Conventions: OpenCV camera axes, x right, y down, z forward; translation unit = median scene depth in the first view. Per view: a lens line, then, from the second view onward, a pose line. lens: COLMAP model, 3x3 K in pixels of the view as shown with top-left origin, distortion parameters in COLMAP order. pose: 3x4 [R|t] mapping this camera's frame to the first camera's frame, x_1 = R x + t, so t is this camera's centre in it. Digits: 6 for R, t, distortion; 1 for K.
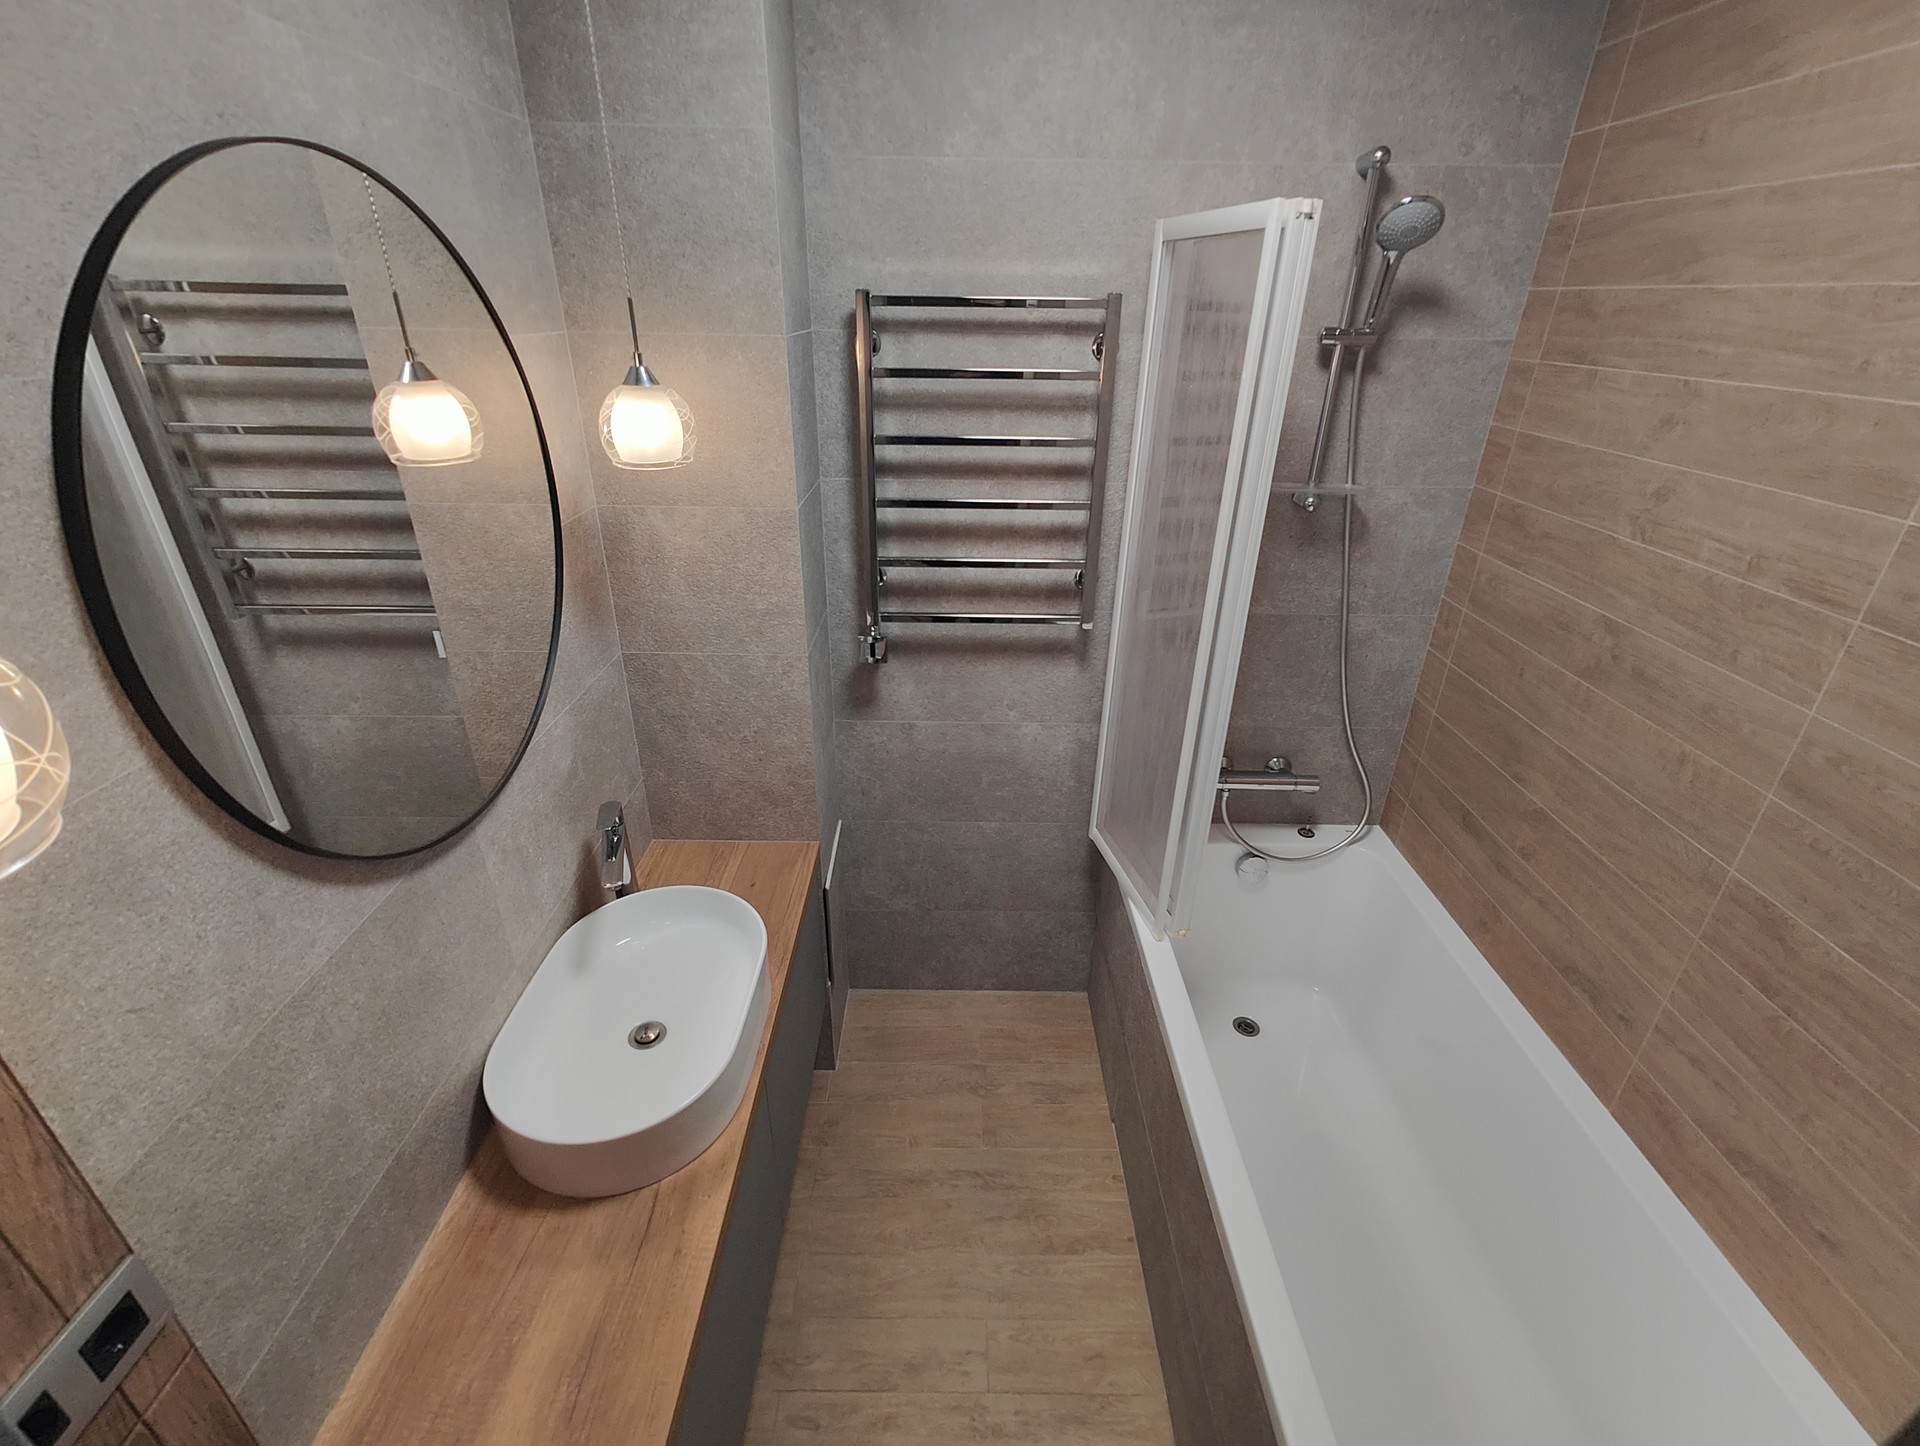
lens RADIAL K [[847.9, 0, 970.1], [0, 847.9, 727.4], [0, 0, 1]] dist [0.003960, 0.000669]
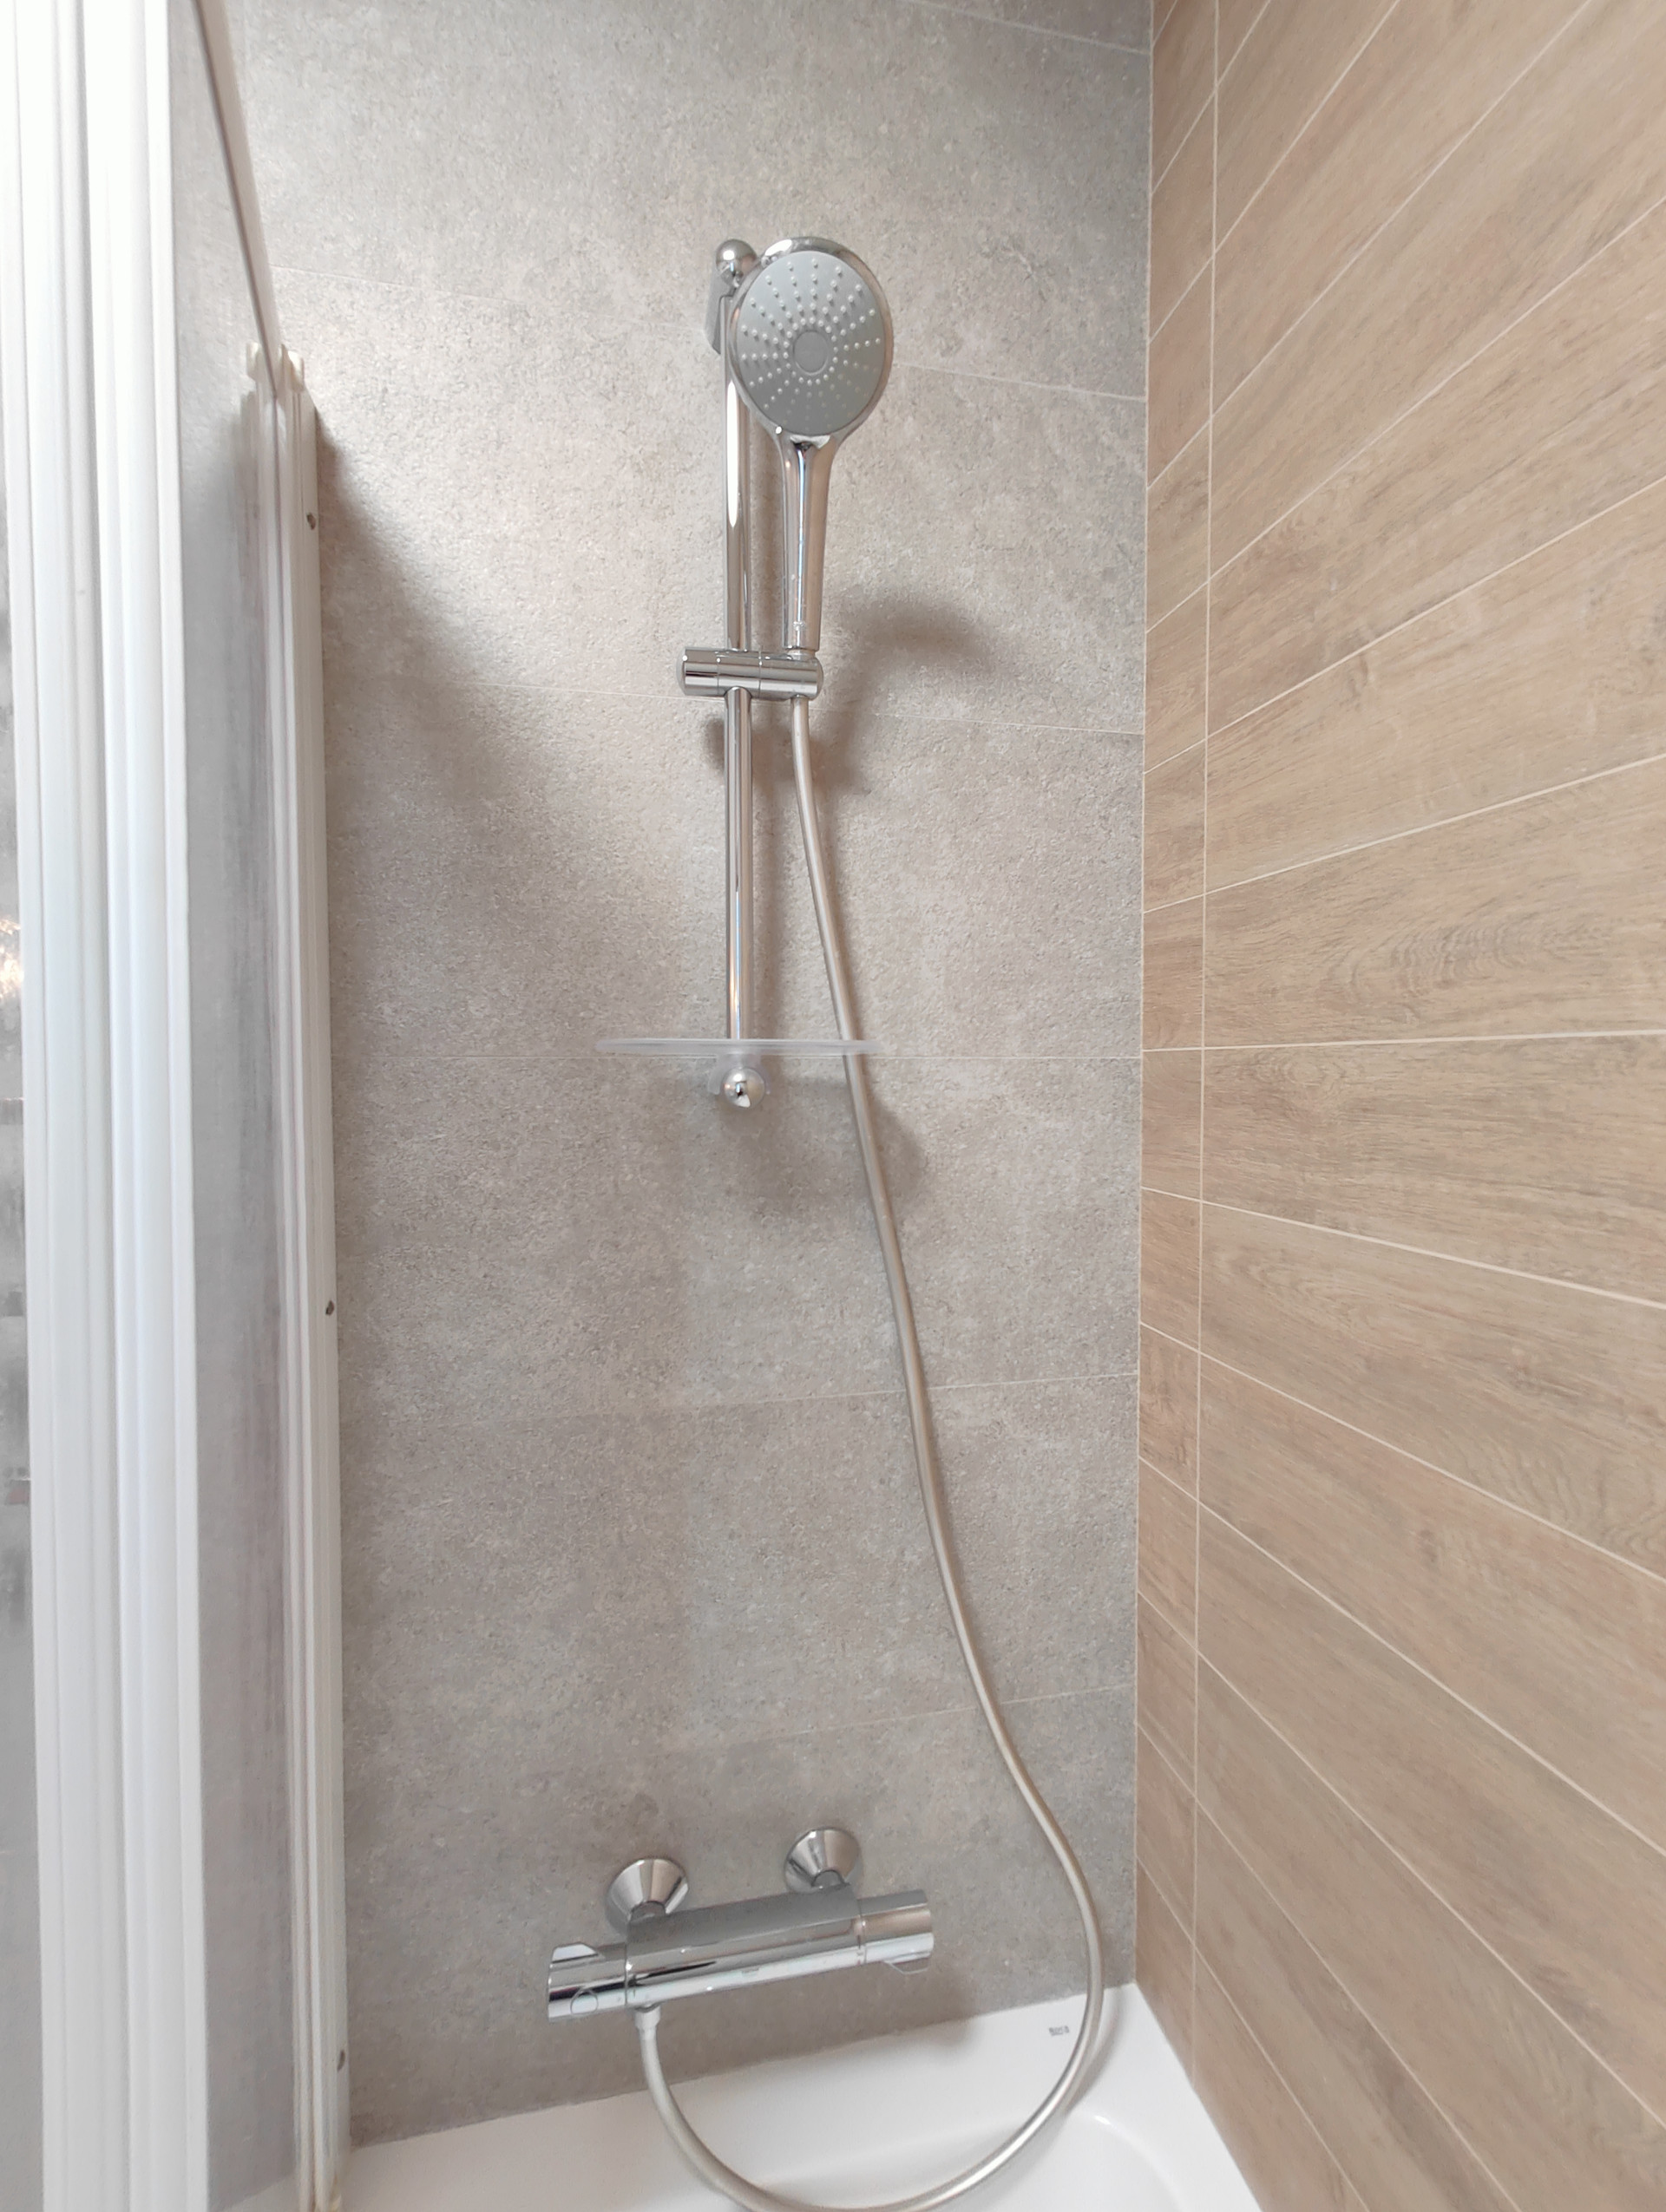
lens RADIAL K [[977.1, 0, 823.7], [0, 977.1, 1110.1], [0, 0, 1]] dist [0.003960, 0.000669]
pose [[0.982399, -0.031640, 0.184096, 0.361254], [0.104463, 0.910085, -0.401039, -0.084066], [-0.154854, 0.413212, 0.897372, 0.625833]]
